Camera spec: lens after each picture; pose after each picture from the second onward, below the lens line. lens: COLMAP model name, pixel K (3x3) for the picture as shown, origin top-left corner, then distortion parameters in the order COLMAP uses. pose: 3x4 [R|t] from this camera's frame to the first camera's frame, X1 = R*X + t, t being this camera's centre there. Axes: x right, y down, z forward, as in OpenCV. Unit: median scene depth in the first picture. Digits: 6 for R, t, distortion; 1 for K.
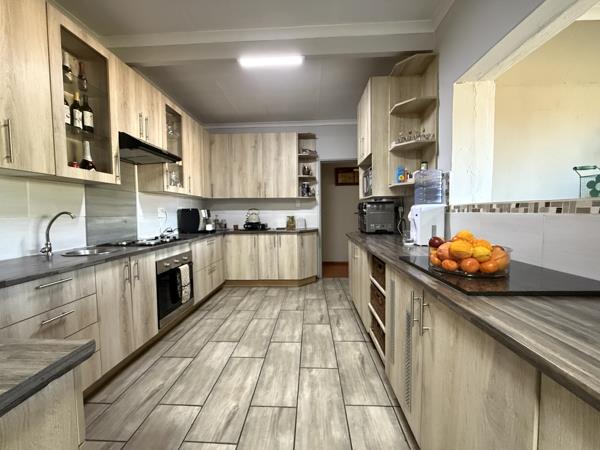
lens RADIAL K [[239.6, 0, 300.0], [0, 239.6, 225.0], [0, 0, 1]] dist [0.000063, 0.000130]
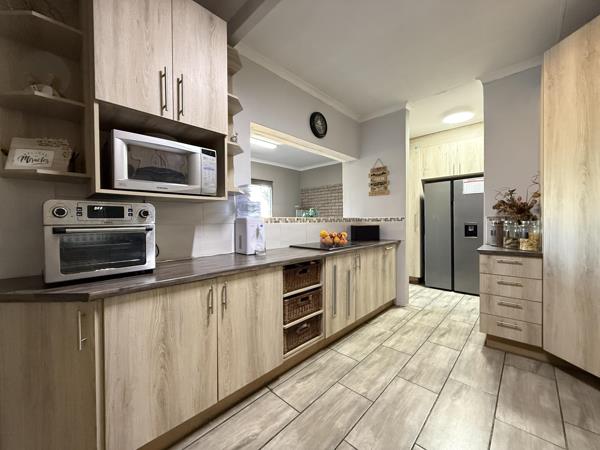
lens RADIAL K [[239.6, 0, 300.0], [0, 239.6, 225.0], [0, 0, 1]] dist [0.000063, 0.000130]
pose [[-0.755849, 0.007600, 0.654702, -0.346001], [0.054955, 0.997141, 0.051870, -0.087701], [-0.652436, 0.075185, -0.754105, 1.669723]]
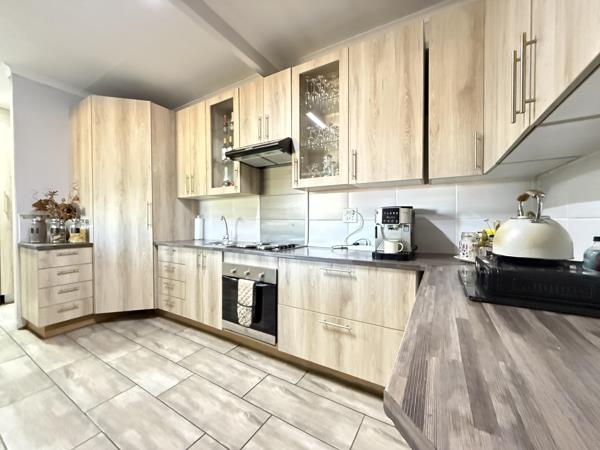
lens RADIAL K [[239.6, 0, 300.0], [0, 239.6, 225.0], [0, 0, 1]] dist [0.000063, 0.000130]
pose [[-0.466940, 0.025751, -0.883914, 0.180127], [-0.045964, 0.997518, 0.053342, -0.088150], [0.883094, 0.065536, -0.464597, 1.906466]]
